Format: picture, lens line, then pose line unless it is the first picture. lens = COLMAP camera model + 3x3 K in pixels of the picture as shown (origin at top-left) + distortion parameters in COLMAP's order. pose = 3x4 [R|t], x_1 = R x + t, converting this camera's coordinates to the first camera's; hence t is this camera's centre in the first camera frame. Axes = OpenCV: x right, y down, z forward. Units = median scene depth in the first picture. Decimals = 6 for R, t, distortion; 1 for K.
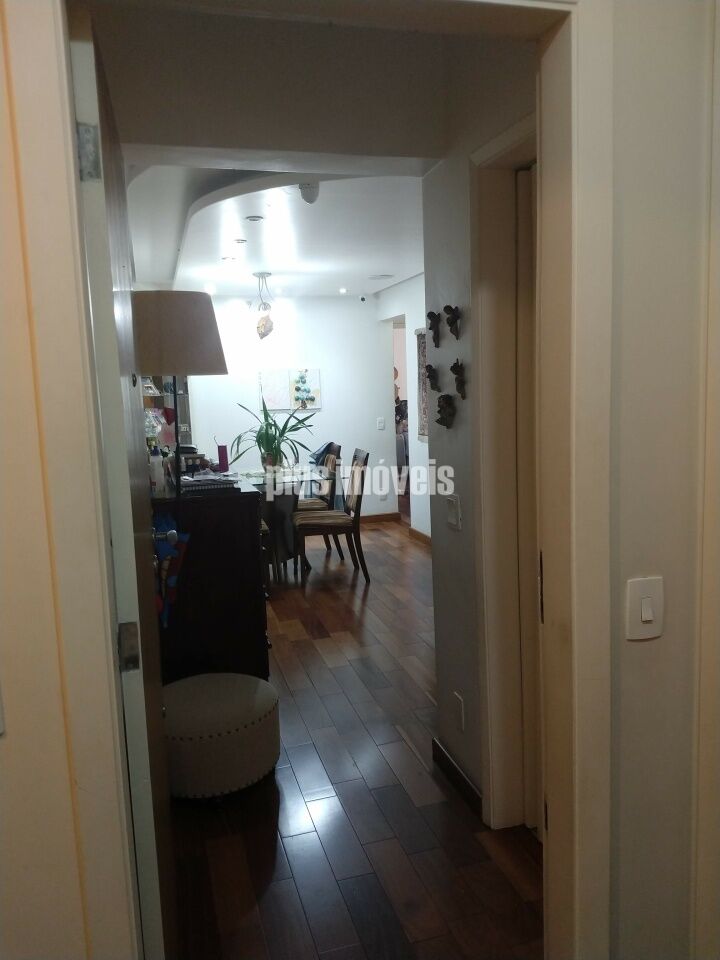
lens RADIAL K [[748.5, 0, 360.0], [0, 748.5, 480.0], [0, 0, 1]] dist [0.168974, -0.225842]
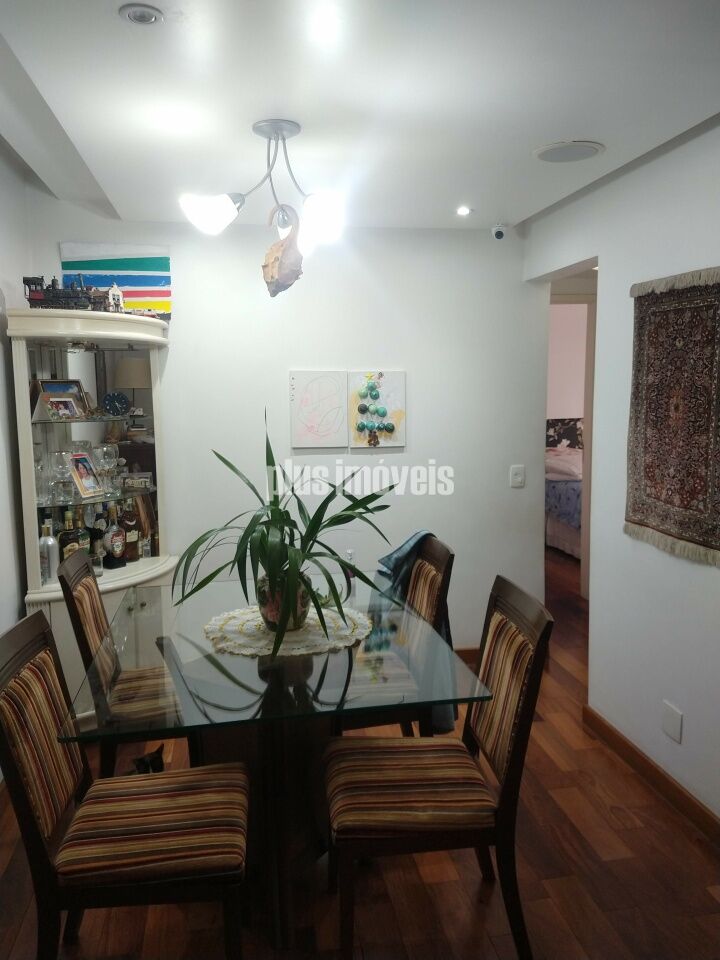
lens RADIAL K [[748.5, 0, 360.0], [0, 748.5, 480.0], [0, 0, 1]] dist [0.168974, -0.225842]
pose [[0.994603, 0.034928, -0.097701, -0.033710], [-0.035544, 0.999358, -0.004570, -0.073246], [0.097479, 0.008018, 0.995205, 0.504175]]
